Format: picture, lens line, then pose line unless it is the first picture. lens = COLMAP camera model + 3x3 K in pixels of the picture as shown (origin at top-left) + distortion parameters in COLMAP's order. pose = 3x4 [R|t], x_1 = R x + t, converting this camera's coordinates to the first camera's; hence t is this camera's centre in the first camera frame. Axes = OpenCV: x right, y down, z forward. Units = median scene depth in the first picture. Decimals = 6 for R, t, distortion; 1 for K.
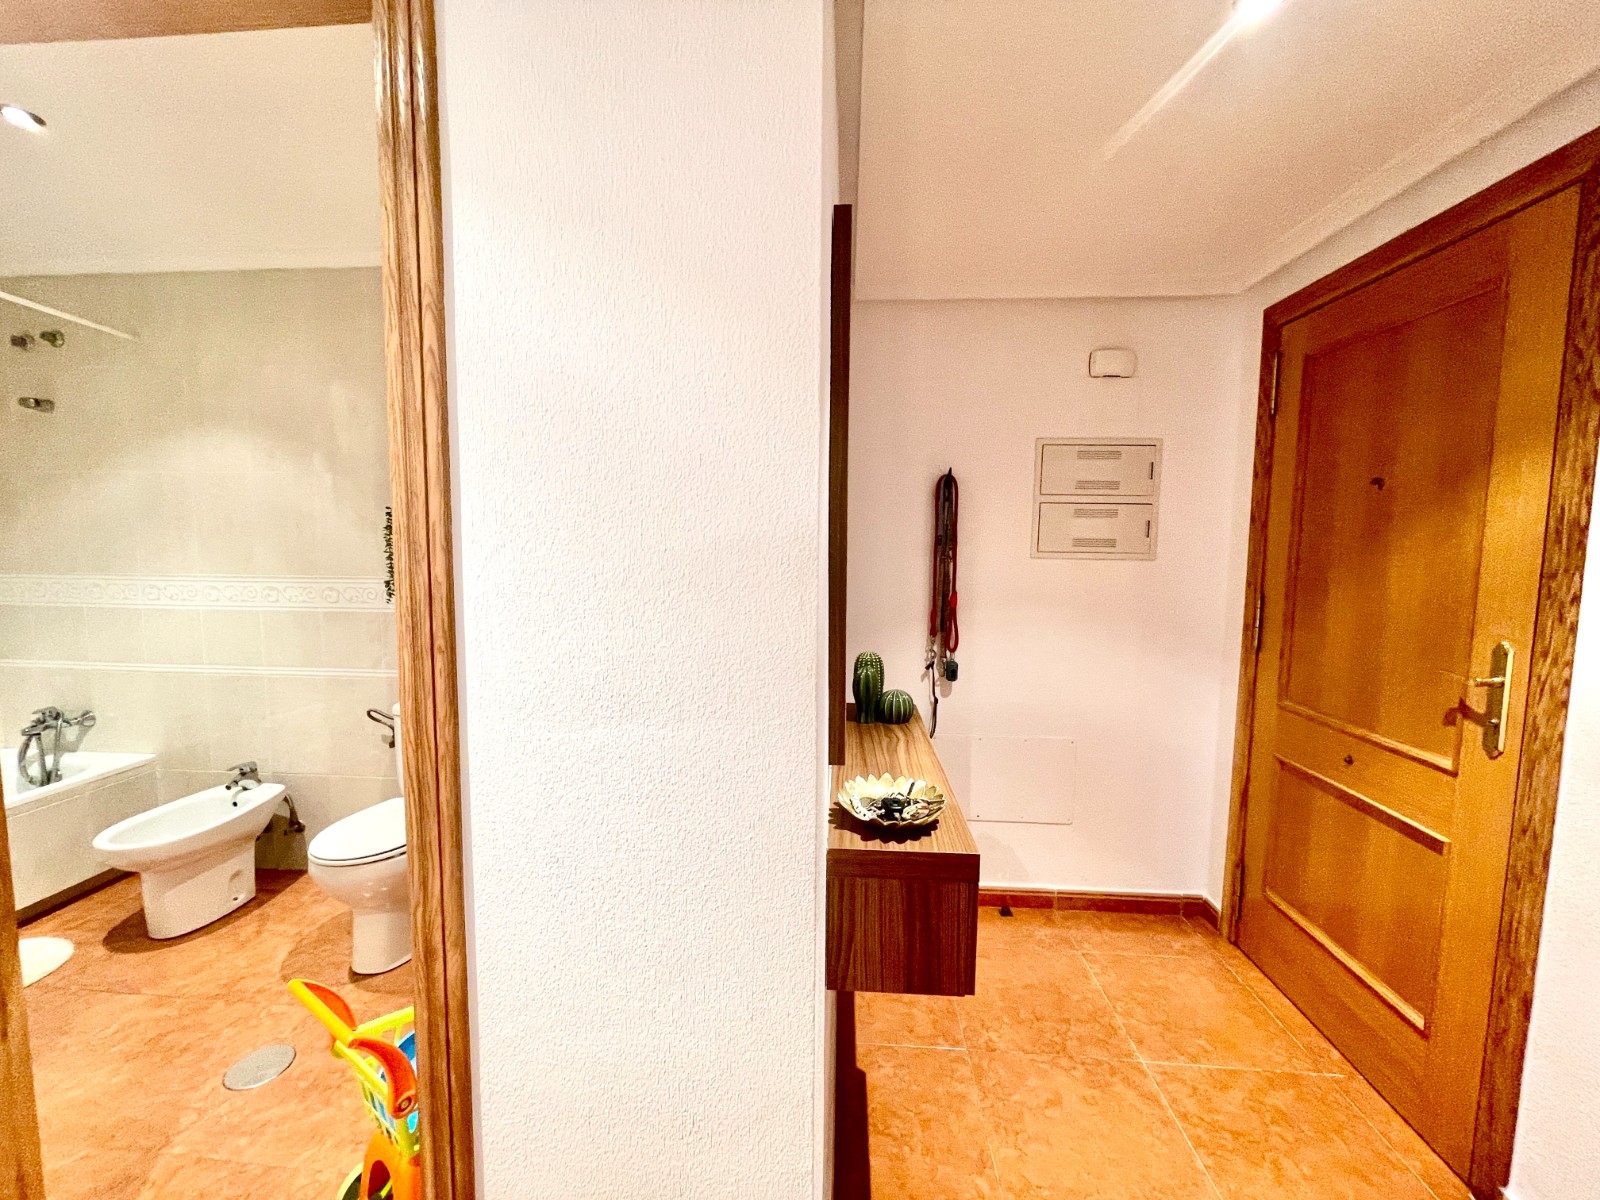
lens RADIAL K [[644.5, 0, 800.0], [0, 644.5, 600.0], [0, 0, 1]] dist [0.018583, -0.008443]
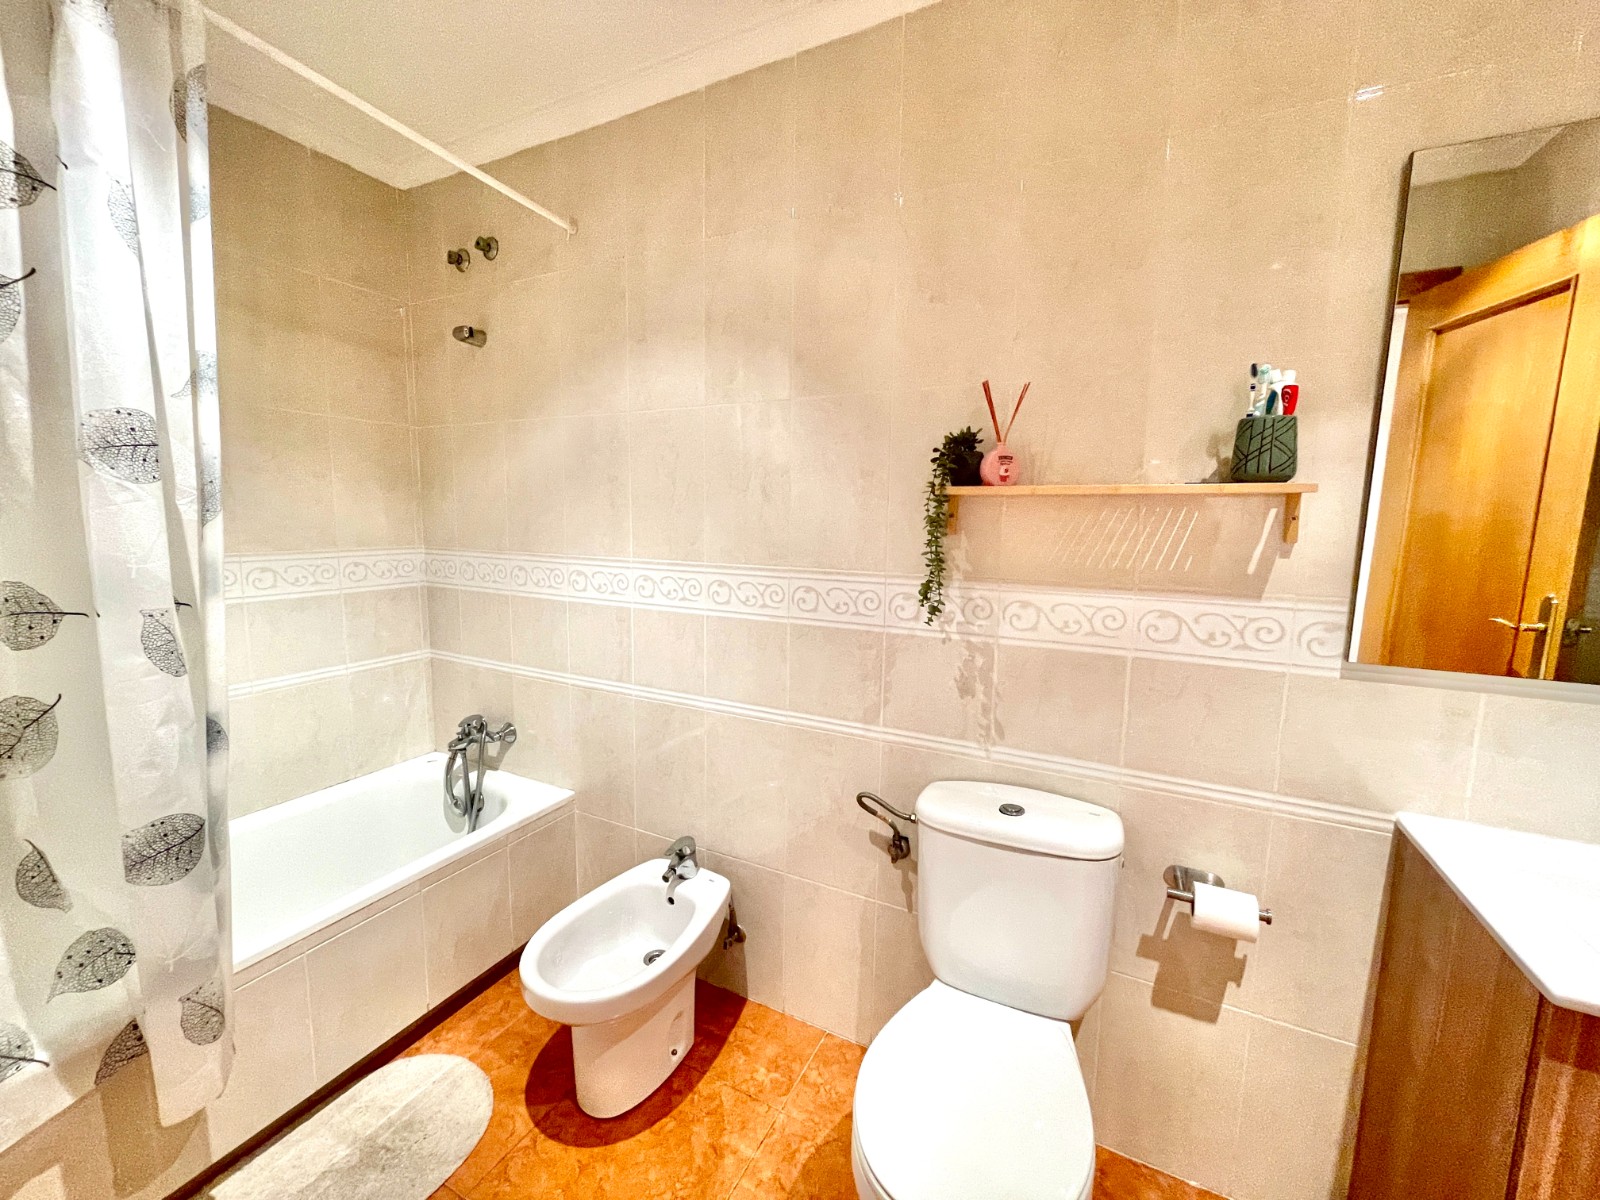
lens RADIAL K [[642.0, 0, 791.6], [0, 642.0, 598.3], [0, 0, 1]] dist [-0.003961, 0.000591]
pose [[0.921178, 0.053850, -0.385398, -0.487617], [-0.041135, 0.998305, 0.041169, -0.032224], [0.386962, -0.022071, 0.921832, 0.417991]]
